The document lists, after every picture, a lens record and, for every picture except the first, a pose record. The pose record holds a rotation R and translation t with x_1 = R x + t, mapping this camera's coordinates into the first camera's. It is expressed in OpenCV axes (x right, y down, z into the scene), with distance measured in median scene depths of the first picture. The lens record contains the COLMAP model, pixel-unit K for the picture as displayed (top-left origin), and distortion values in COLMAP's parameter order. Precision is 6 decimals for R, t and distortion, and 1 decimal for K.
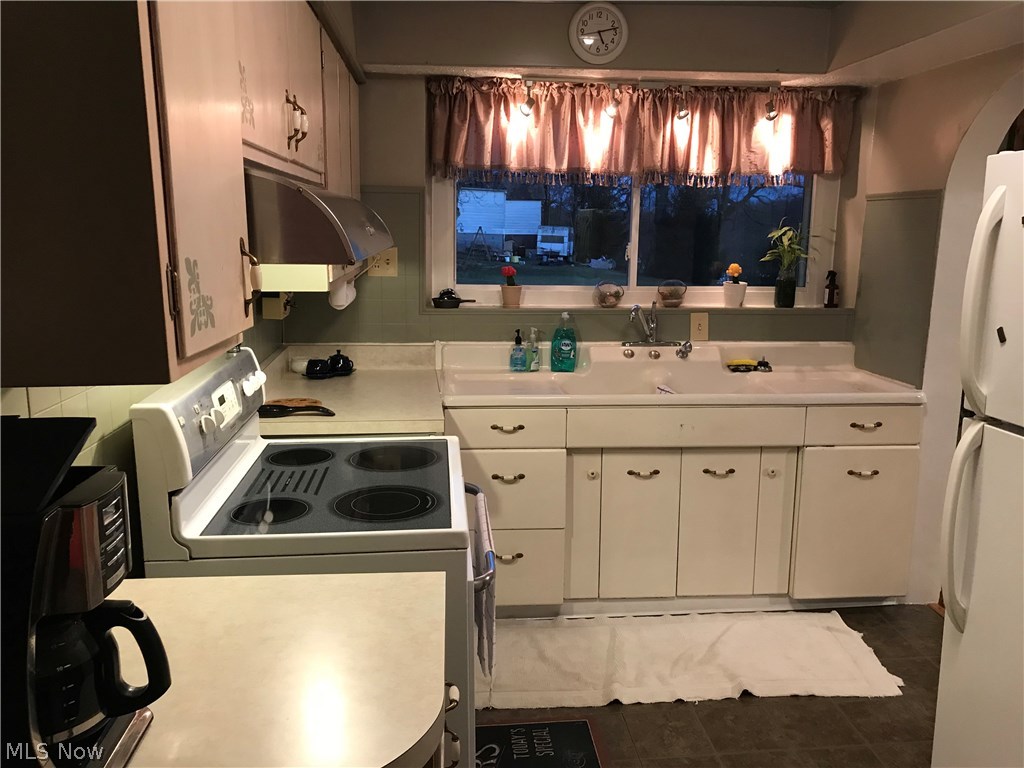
lens RADIAL K [[837.0, 0, 514.8], [0, 837.0, 383.7], [0, 0, 1]] dist [0.024053, 0.001150]
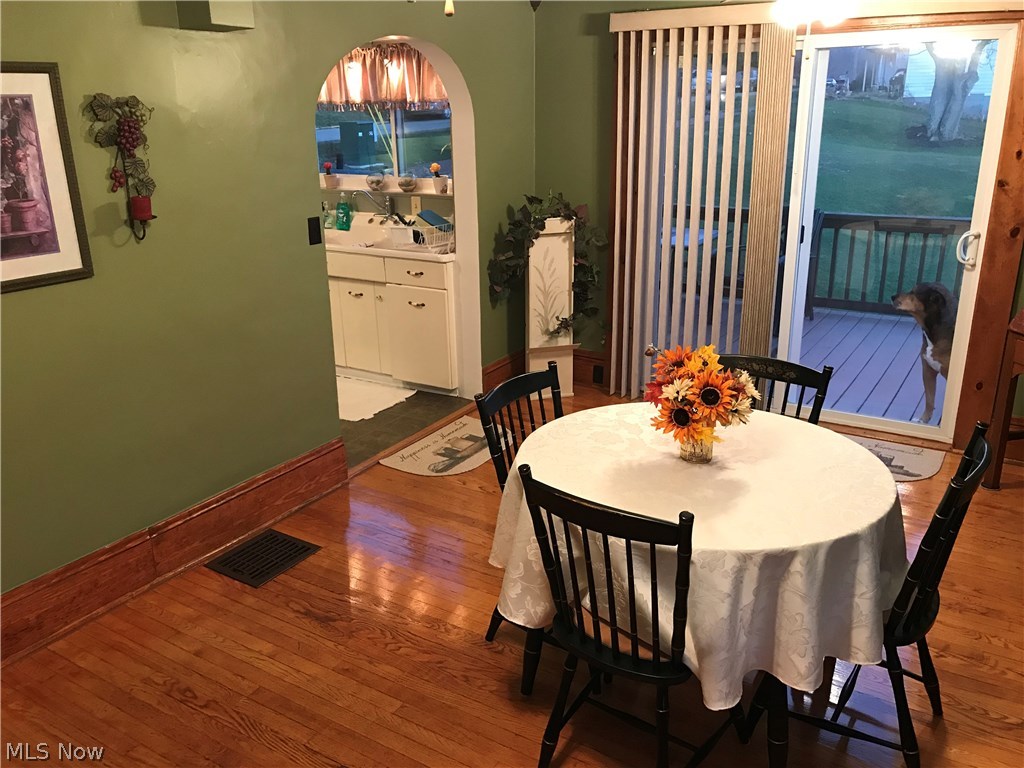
lens RADIAL K [[837.0, 0, 512.0], [0, 837.0, 384.8], [0, 0, 1]] dist [0.024053, 0.001150]
pose [[0.785005, 0.173305, -0.594754, 1.366799], [-0.082851, 0.980817, 0.176446, -0.033140], [0.613924, -0.089235, 0.784305, -0.116415]]
